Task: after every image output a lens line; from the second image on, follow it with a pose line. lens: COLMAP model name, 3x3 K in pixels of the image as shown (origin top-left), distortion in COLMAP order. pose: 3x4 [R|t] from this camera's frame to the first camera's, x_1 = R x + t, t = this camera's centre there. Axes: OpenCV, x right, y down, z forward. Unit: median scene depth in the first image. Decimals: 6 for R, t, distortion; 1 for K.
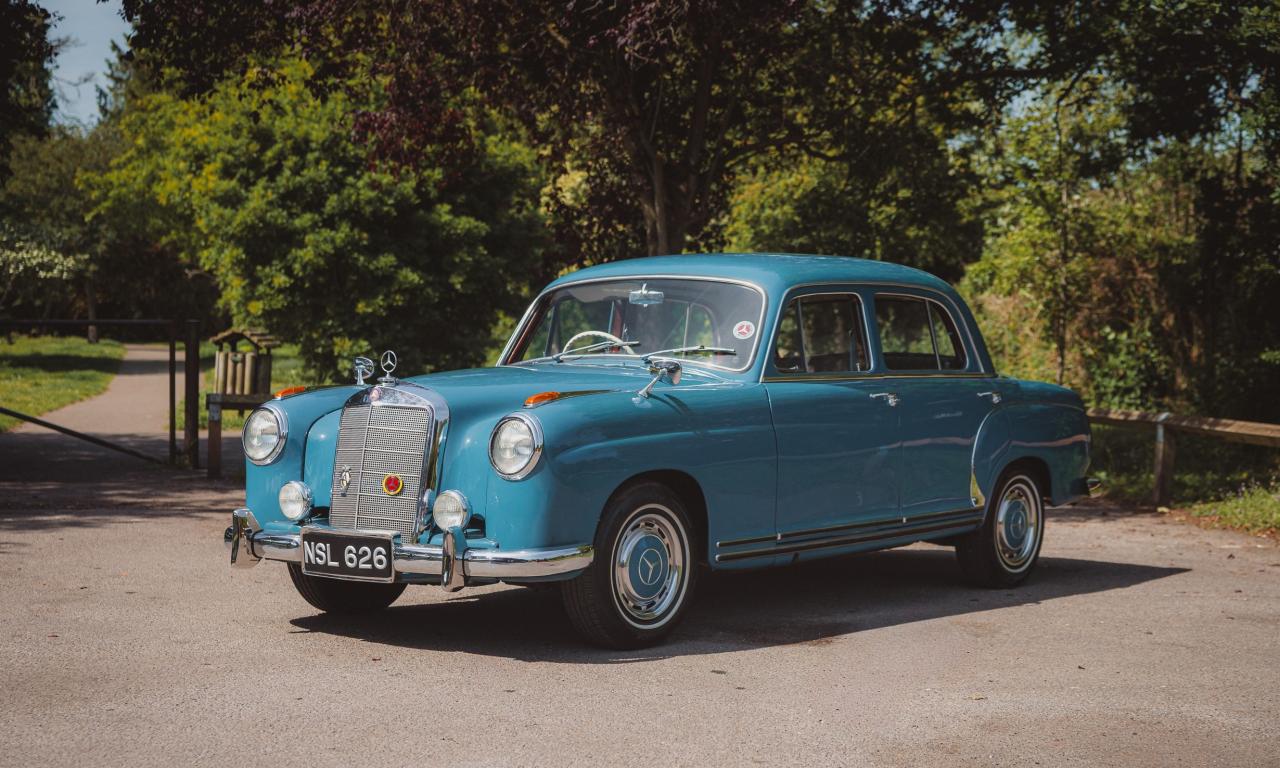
lens RADIAL K [[2159.6, 0, 616.3], [0, 2159.6, 410.1], [0, 0, 1]] dist [0.009255, 0.000000]
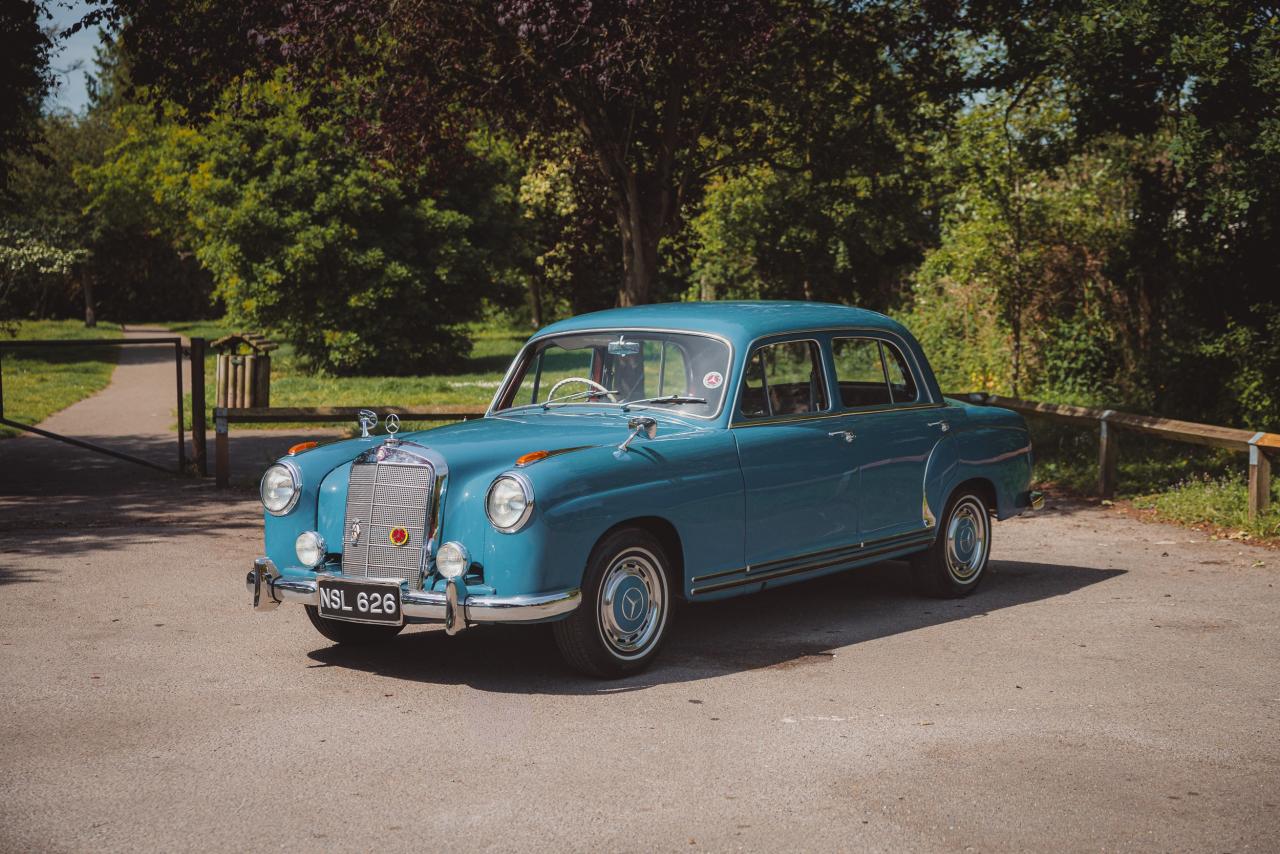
lens RADIAL K [[2103.8, 0, 629.5], [0, 2103.8, 421.1], [0, 0, 1]] dist [0.005585, 0.000000]
pose [[0.999650, -0.021922, 0.014836, 0.000089], [0.021491, 0.999359, 0.028621, -0.030470], [-0.015454, -0.028292, 0.999480, -0.046746]]
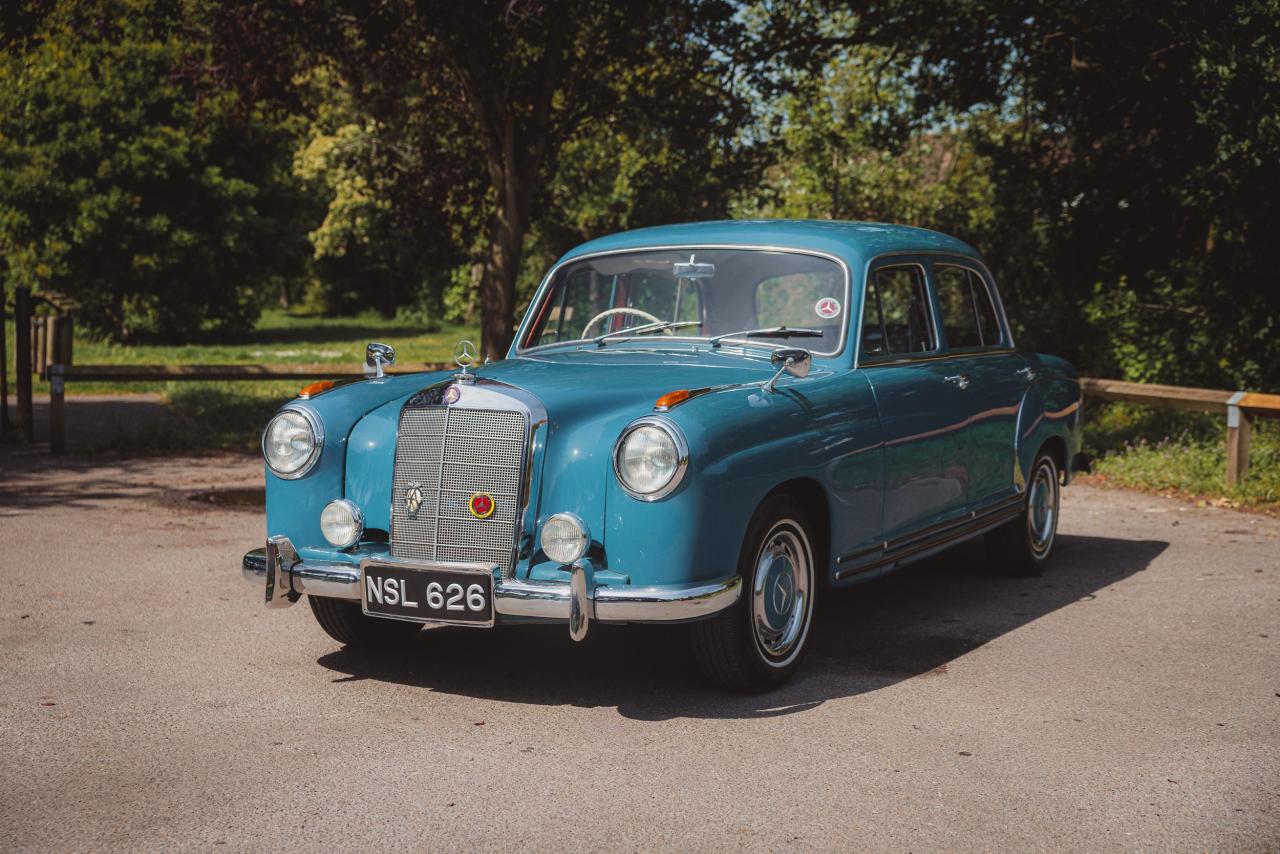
lens RADIAL K [[1874.0, 0, 581.3], [0, 1874.0, 387.9], [0, 0, 1]] dist [0.022575, 0.000000]
pose [[0.987269, -0.016303, 0.158222, -0.102324], [0.013025, 0.999679, 0.021735, -0.014341], [-0.158525, -0.019397, 0.987164, 0.168592]]
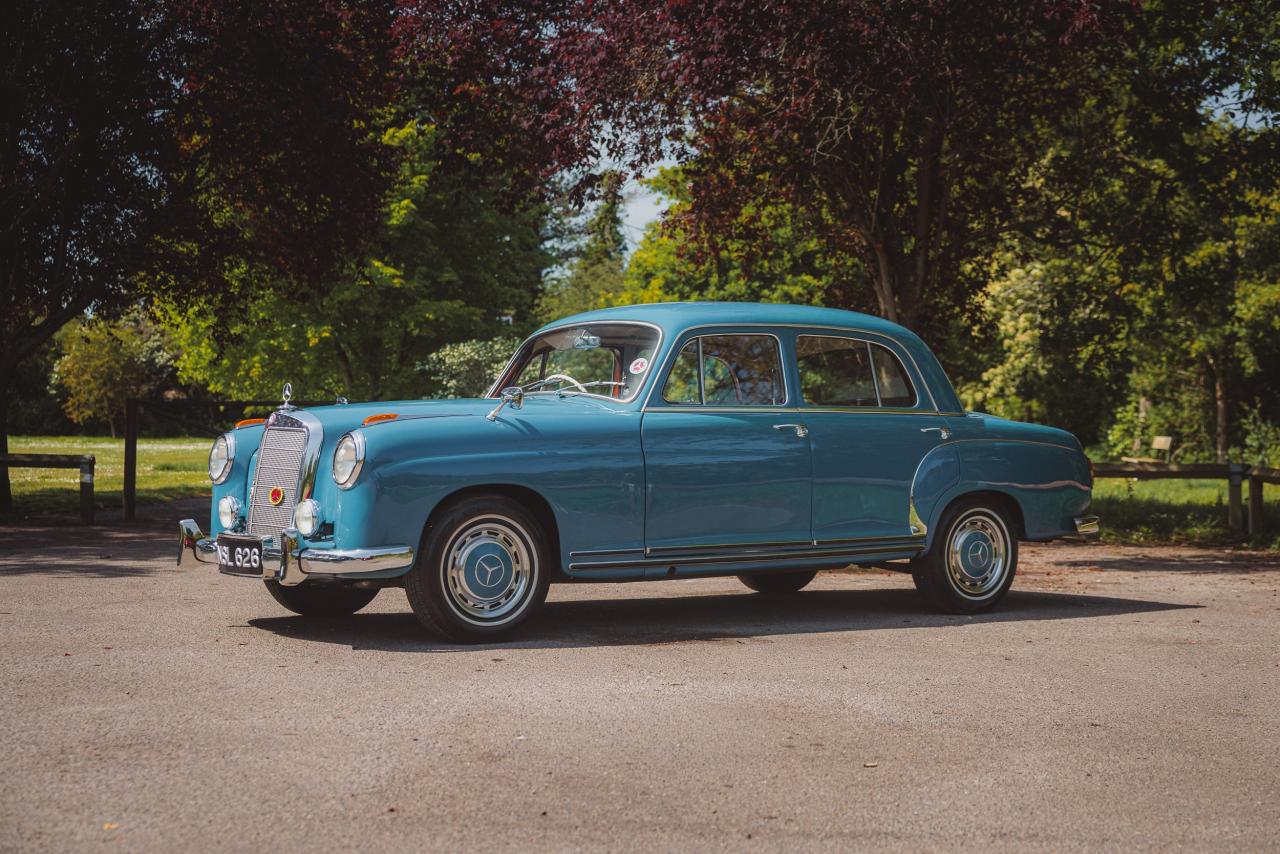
lens RADIAL K [[1874.0, 0, 660.1], [0, 1874.0, 438.2], [0, 0, 1]] dist [0.022575, 0.000000]
pose [[0.958397, -0.007047, -0.285353, 0.219676], [-0.004594, 0.999185, -0.040103, 0.024606], [0.285403, 0.039746, 0.957583, 0.052422]]
